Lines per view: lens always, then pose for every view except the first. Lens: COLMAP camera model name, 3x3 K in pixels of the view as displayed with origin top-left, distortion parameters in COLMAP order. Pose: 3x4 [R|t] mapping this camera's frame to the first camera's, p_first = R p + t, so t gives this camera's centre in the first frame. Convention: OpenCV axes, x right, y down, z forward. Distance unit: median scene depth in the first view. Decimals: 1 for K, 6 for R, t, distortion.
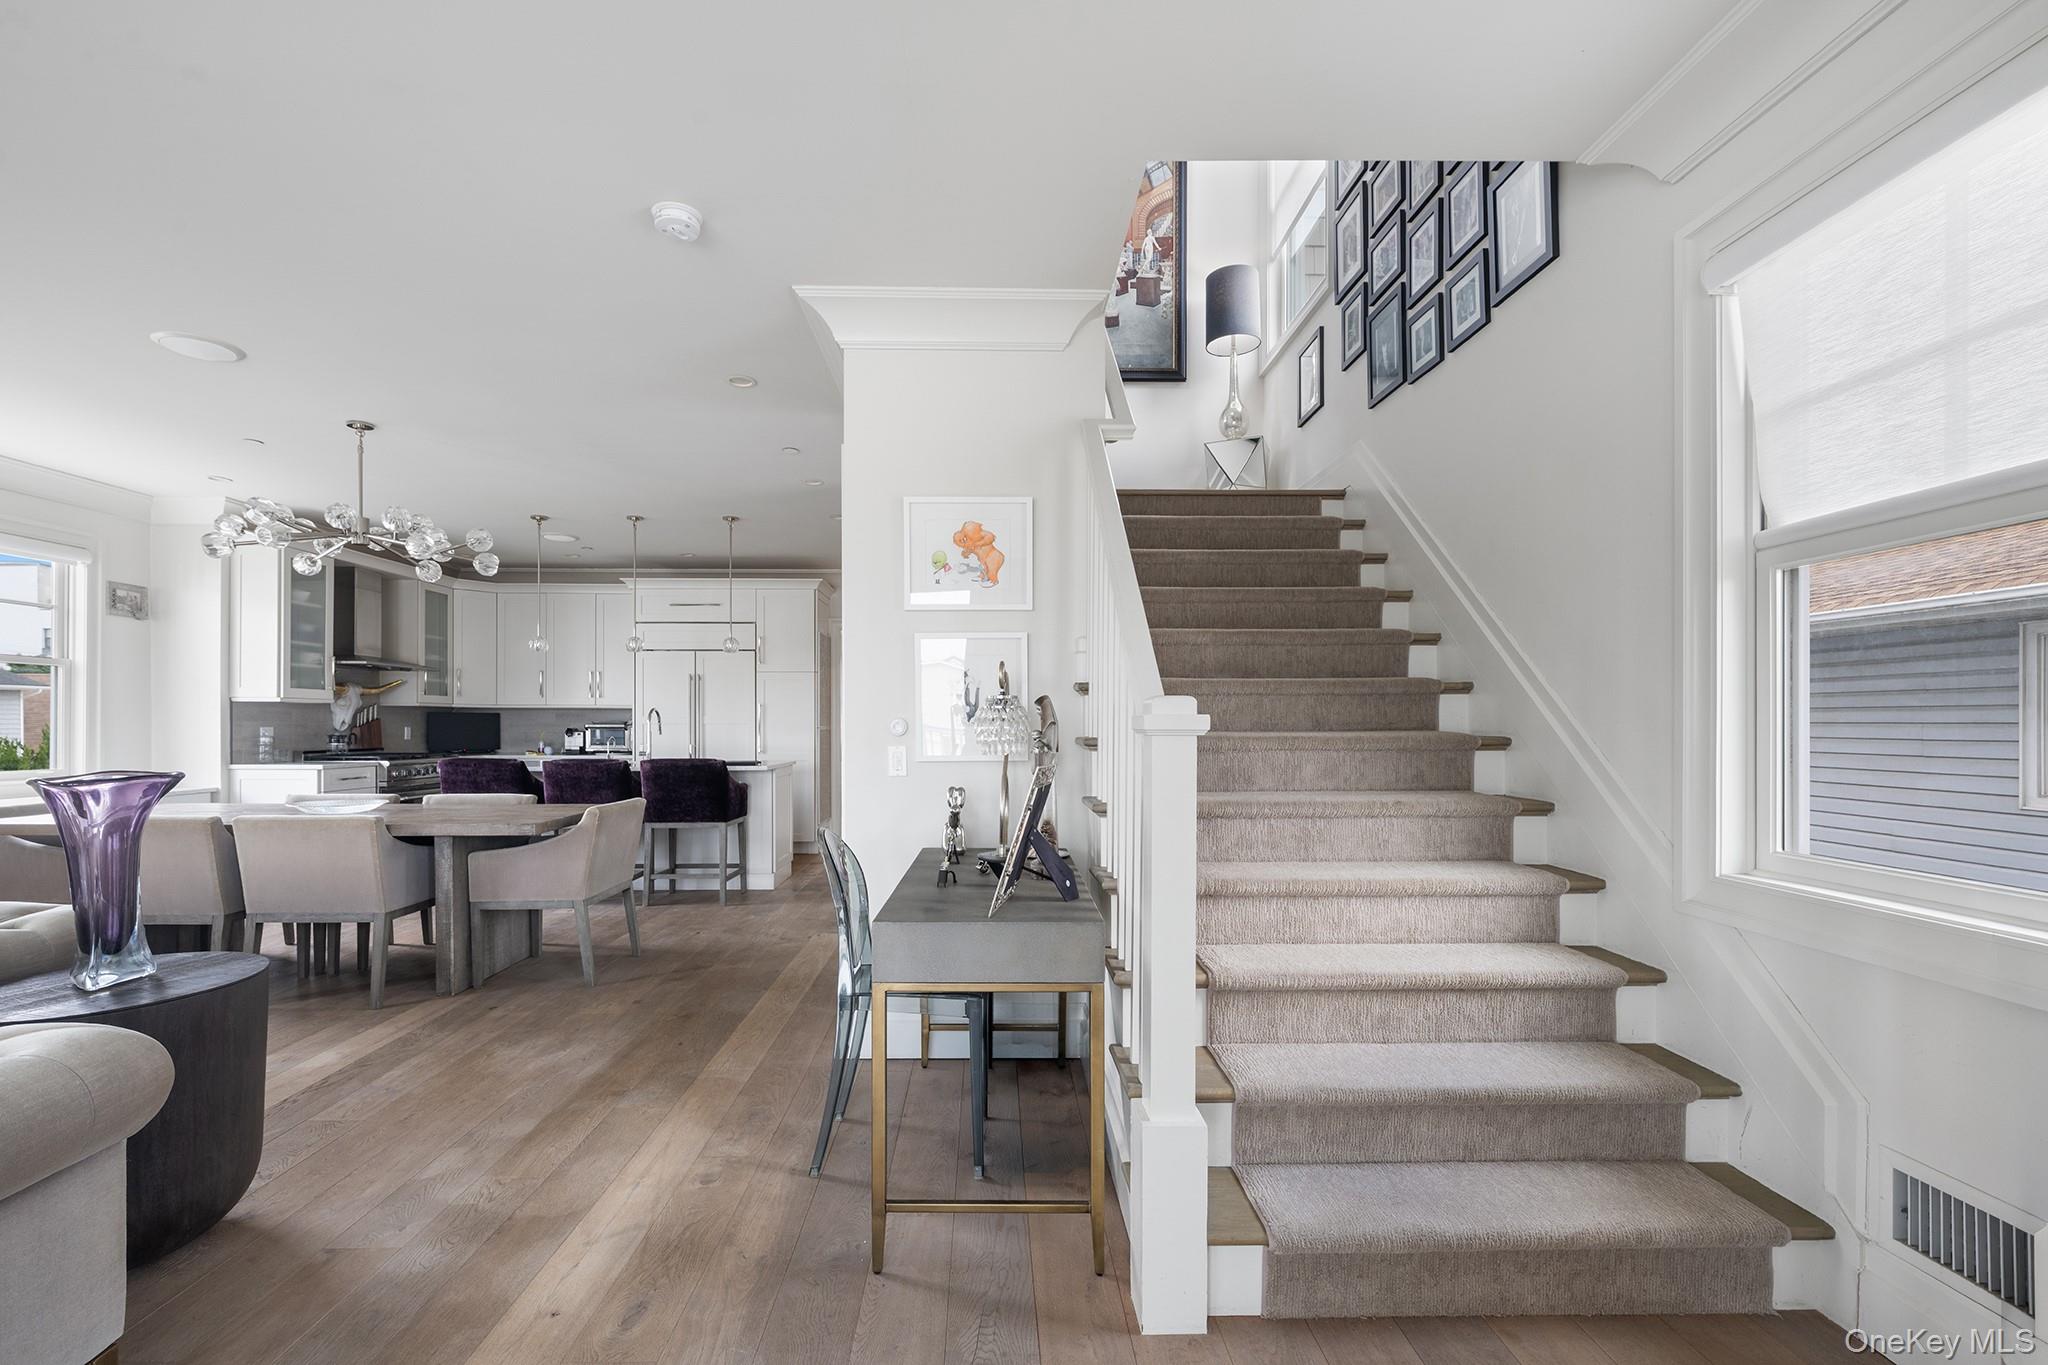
lens RADIAL K [[881.9, 0, 1002.9], [0, 881.9, 721.3], [0, 0, 1]] dist [-0.006134, 0.000385]
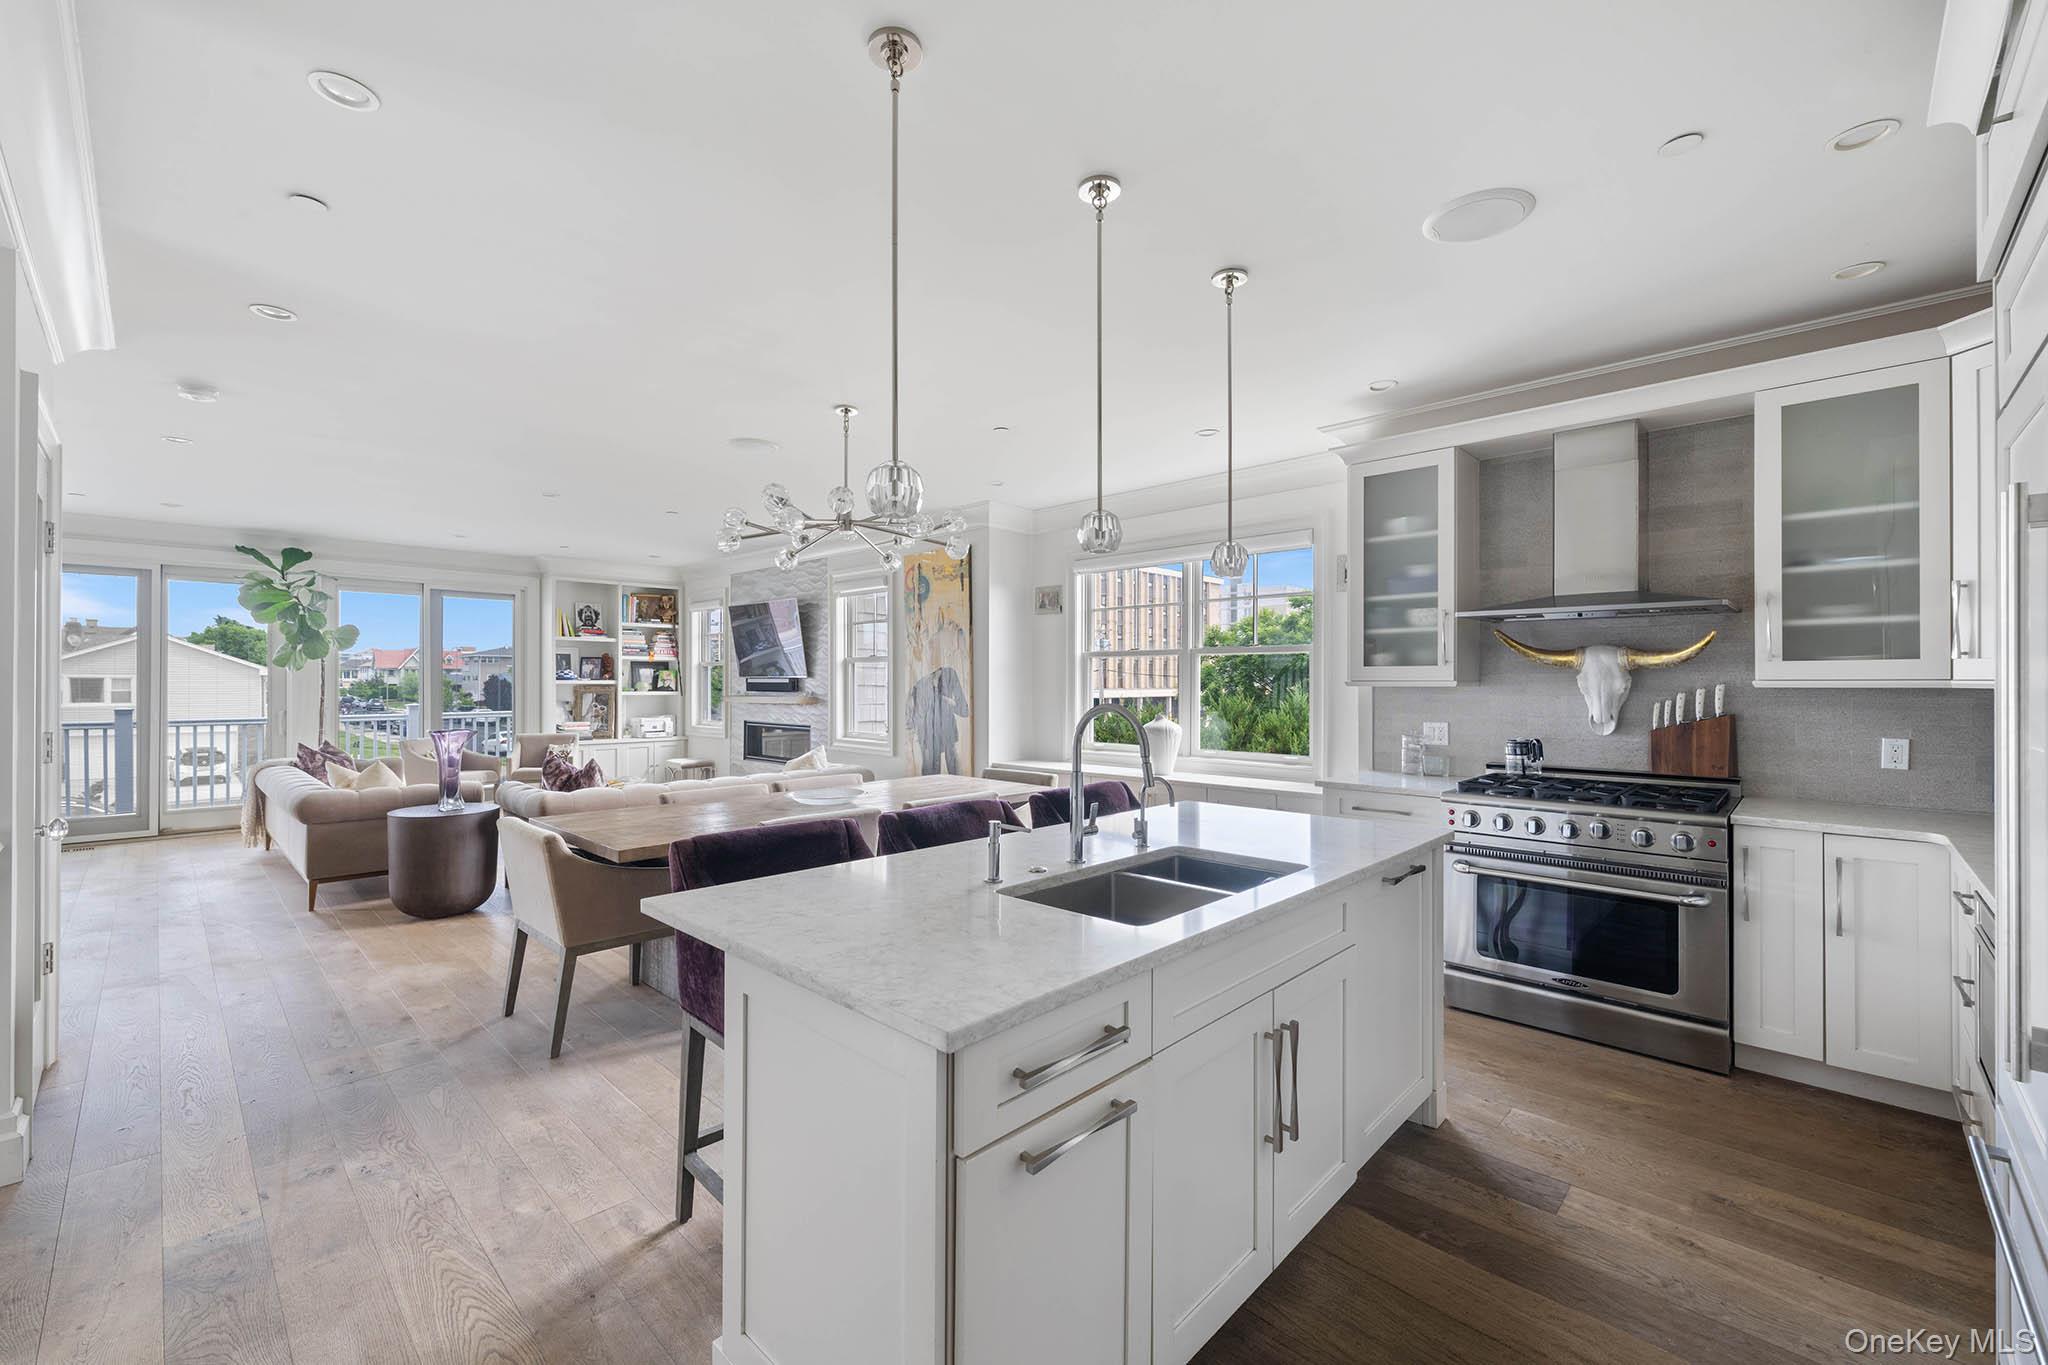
lens RADIAL K [[839.1, 0, 1015.4], [0, 839.1, 677.2], [0, 0, 1]] dist [0.000090, 0.000108]
pose [[-0.711272, -0.006204, -0.702889, -0.135049], [0.000194, 0.999959, -0.009022, -0.020708], [0.702917, -0.006553, -0.711242, 1.129385]]
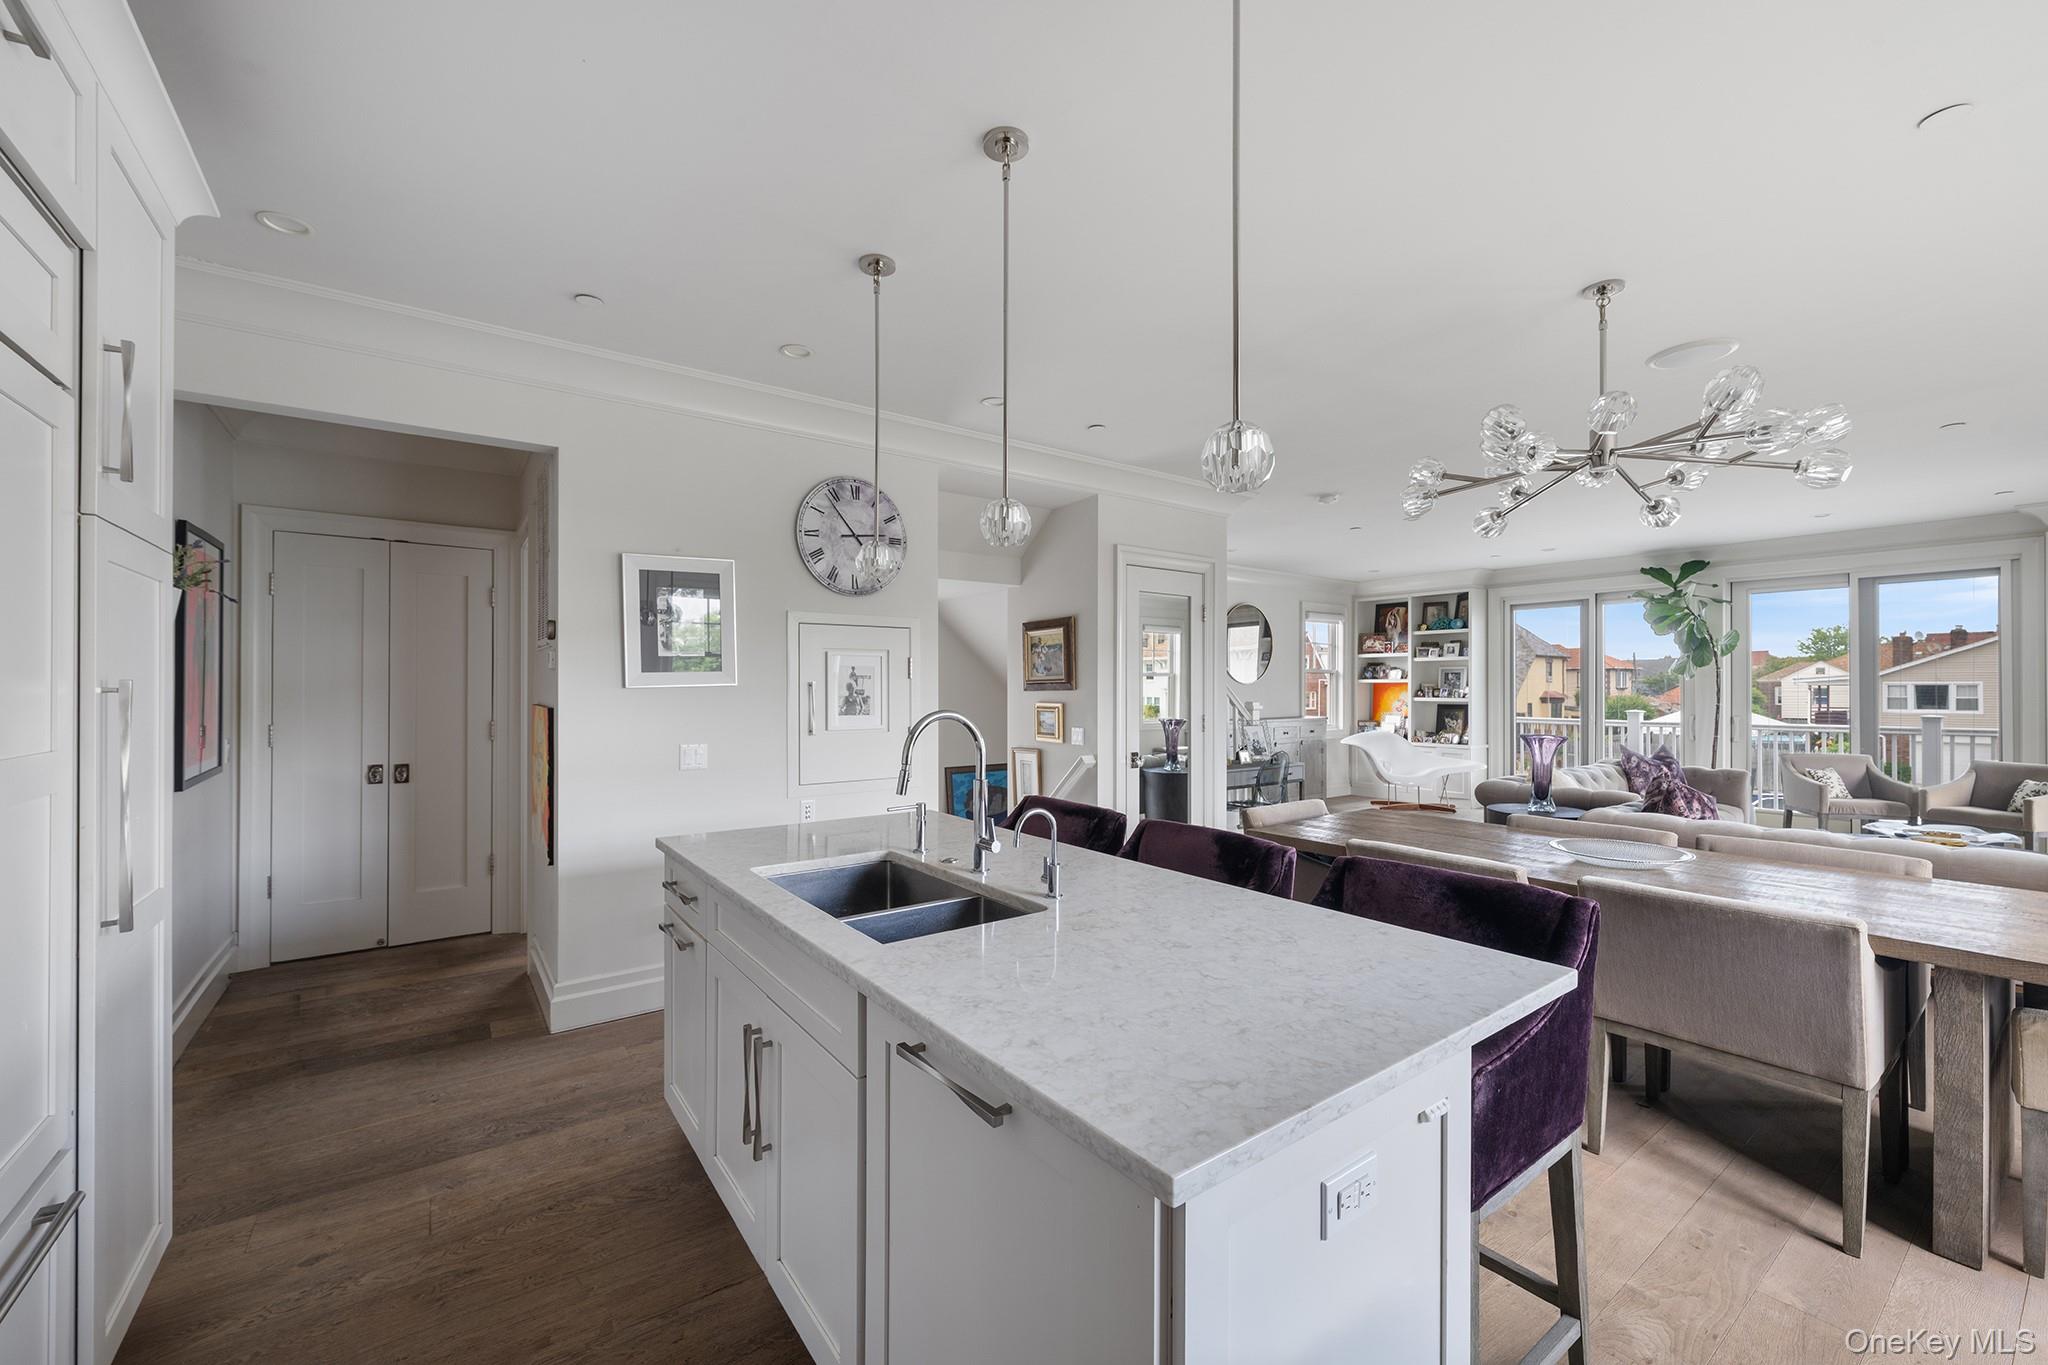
lens RADIAL K [[809.6, 0, 1013.2], [0, 809.6, 686.2], [0, 0, 1]] dist [-0.000711, 0.000001]
pose [[-0.567260, 0.003282, 0.823532, -0.618600], [-0.001619, 0.999986, -0.005100, -0.021069], [-0.823537, -0.004226, -0.567247, 1.078903]]
